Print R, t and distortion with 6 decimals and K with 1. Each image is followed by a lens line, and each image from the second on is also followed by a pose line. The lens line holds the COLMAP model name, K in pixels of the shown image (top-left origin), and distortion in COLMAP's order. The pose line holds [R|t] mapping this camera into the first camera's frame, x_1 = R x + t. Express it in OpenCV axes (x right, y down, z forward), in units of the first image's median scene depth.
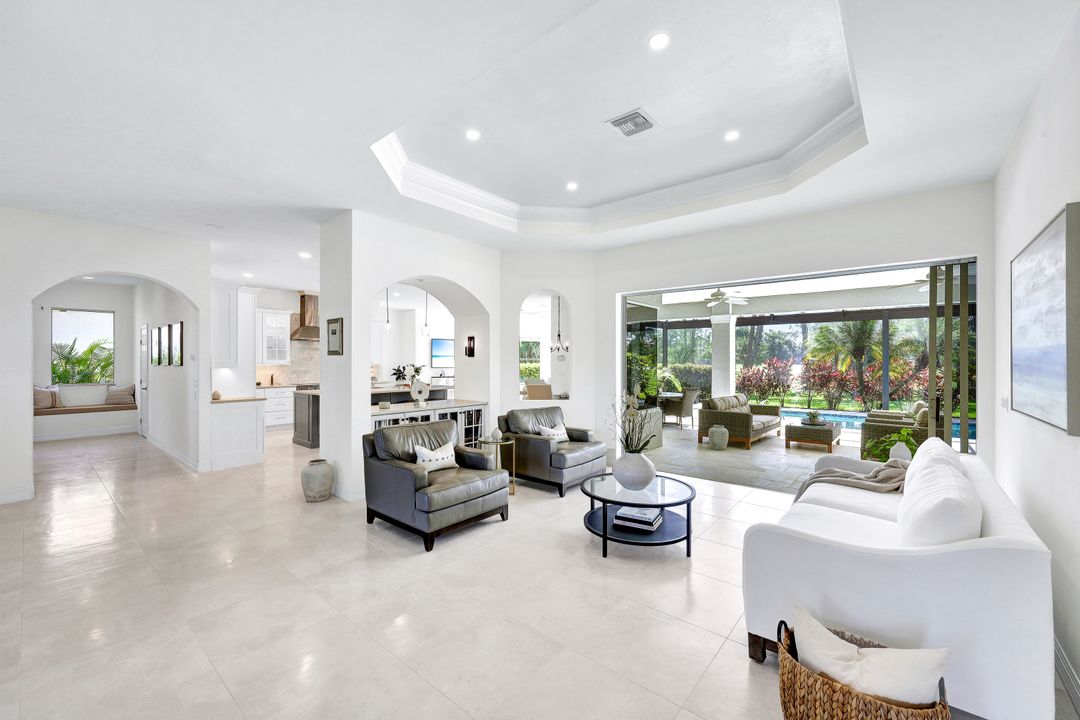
lens RADIAL K [[437.5, 0, 538.0], [0, 437.5, 360.4], [0, 0, 1]] dist [-0.001140, -0.000096]
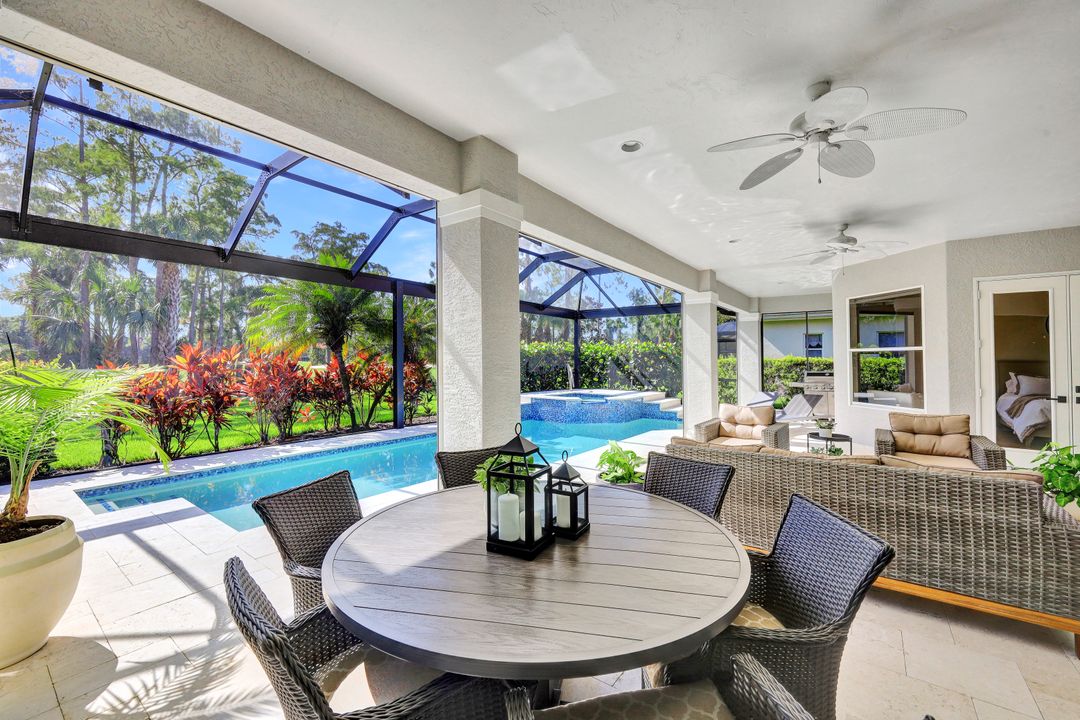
lens RADIAL K [[430.2, 0, 541.0], [0, 430.2, 358.7], [0, 0, 1]] dist [-0.000496, 0.000032]
pose [[-0.057989, 0.000411, 0.998317, 0.117695], [-0.004609, 0.999989, -0.000679, 0.013074], [-0.998307, -0.004641, -0.057987, 1.093816]]
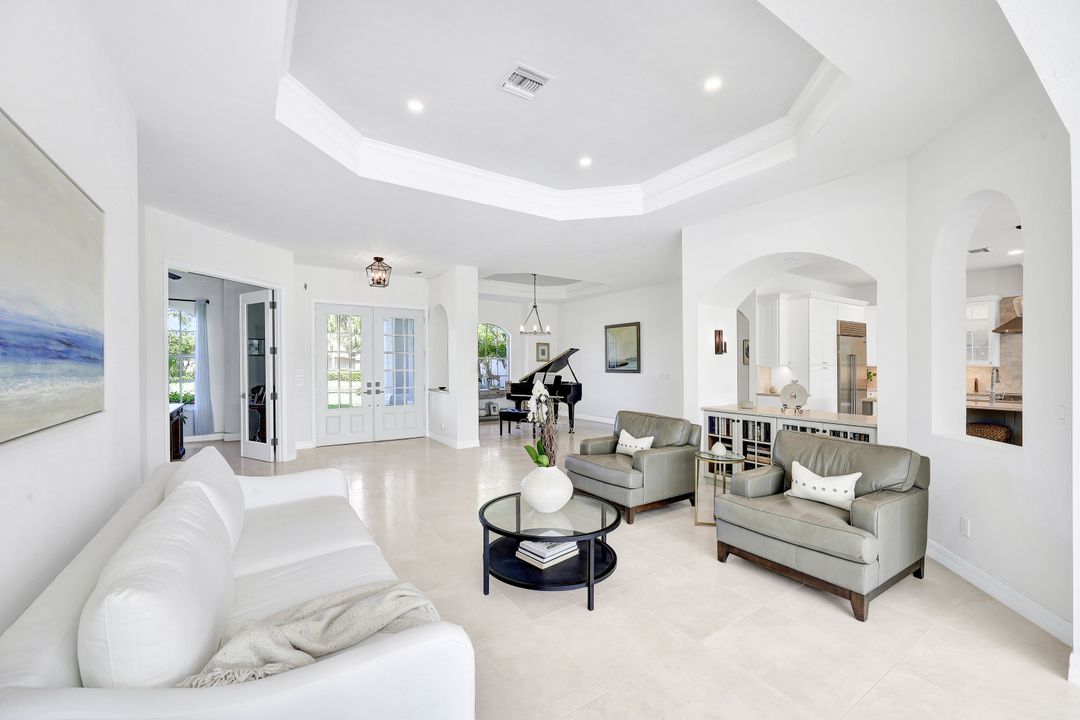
lens RADIAL K [[435.7, 0, 540.7], [0, 435.7, 358.2], [0, 0, 1]] dist [0.000568, -0.000204]
pose [[-0.270842, -0.016990, -0.962474, 0.366780], [-0.001457, 0.999850, -0.017240, 0.009510], [0.962623, -0.003267, -0.270826, 0.446235]]
